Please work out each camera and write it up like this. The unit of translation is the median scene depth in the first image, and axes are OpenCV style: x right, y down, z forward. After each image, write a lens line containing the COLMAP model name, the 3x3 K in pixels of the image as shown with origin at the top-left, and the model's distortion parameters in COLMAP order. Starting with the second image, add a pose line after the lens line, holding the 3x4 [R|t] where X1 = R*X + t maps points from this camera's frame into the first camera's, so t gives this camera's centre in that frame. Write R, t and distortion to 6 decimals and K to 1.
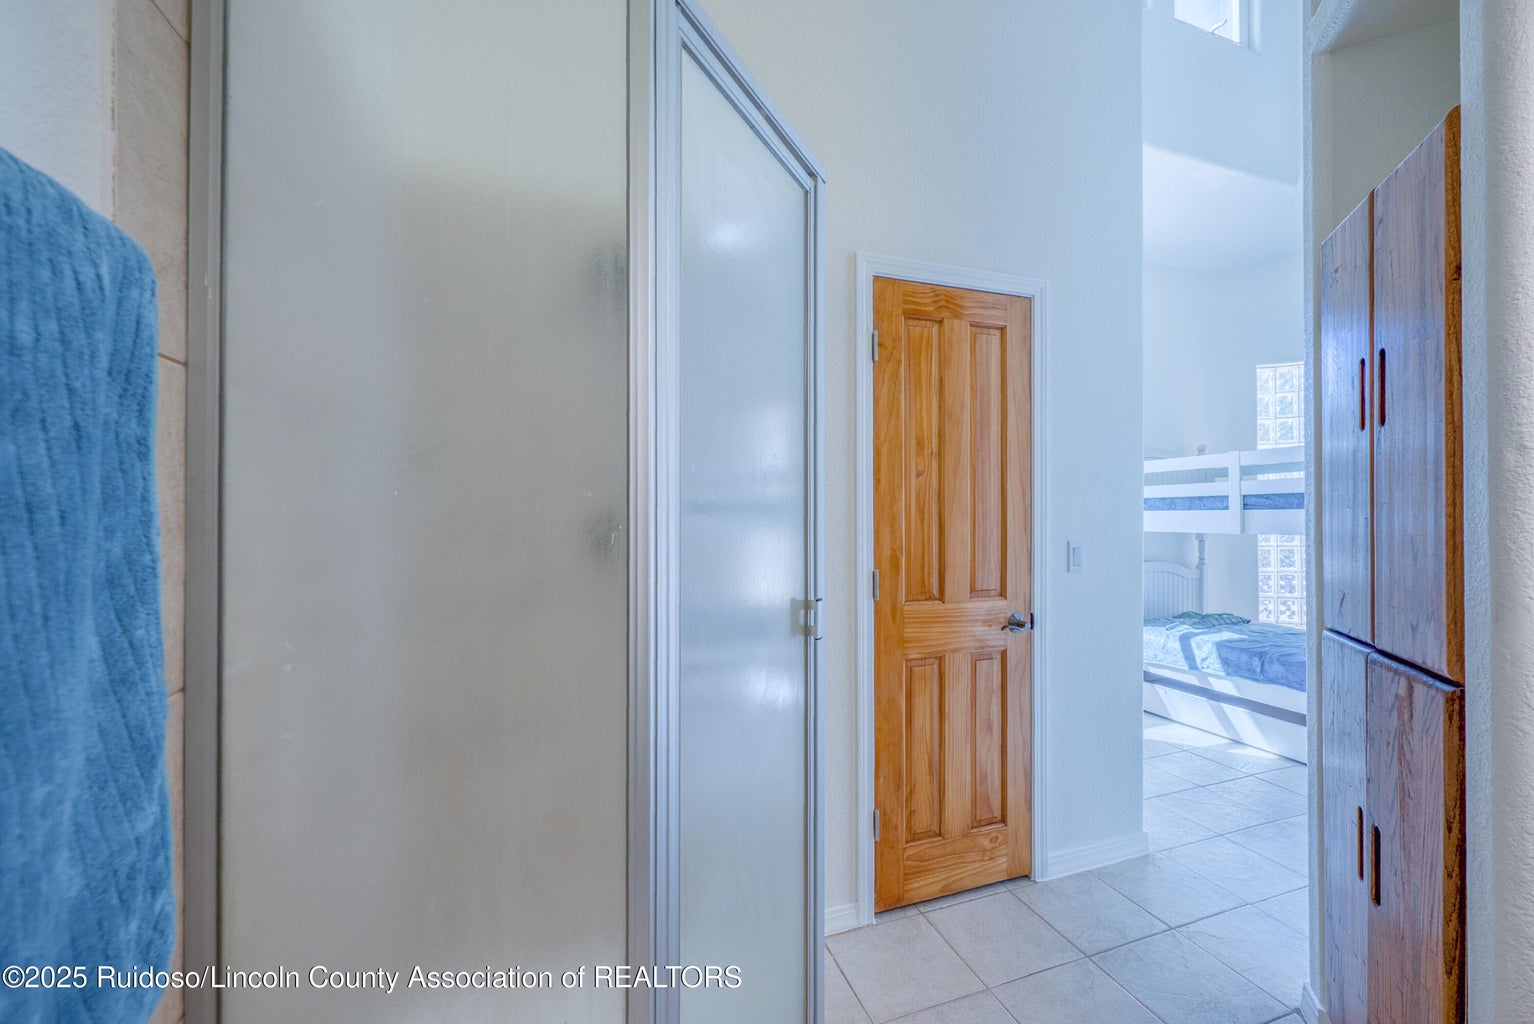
lens RADIAL K [[596.7, 0, 772.3], [0, 596.7, 514.8], [0, 0, 1]] dist [-0.001556, -0.000059]
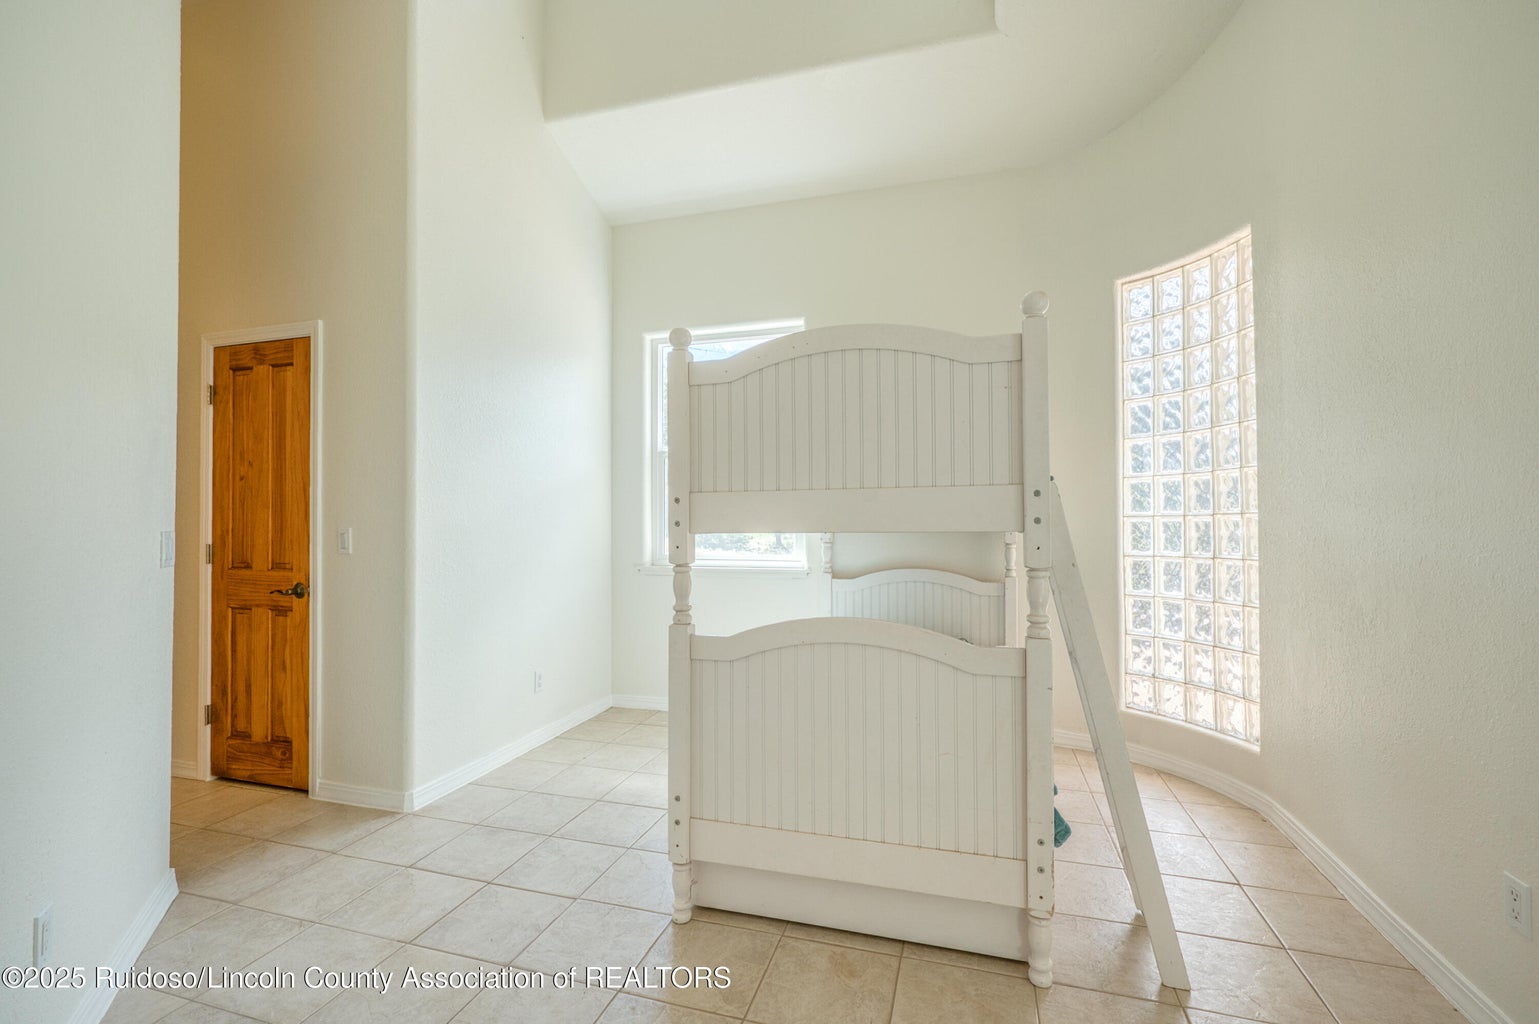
lens RADIAL K [[659.2, 0, 770.8], [0, 659.2, 504.0], [0, 0, 1]] dist [0.000661, 0.000087]
pose [[0.806827, -0.007529, -0.590739, 2.197155], [0.002316, 0.999951, -0.009581, 0.010139], [0.590783, 0.006363, 0.806806, 0.477242]]
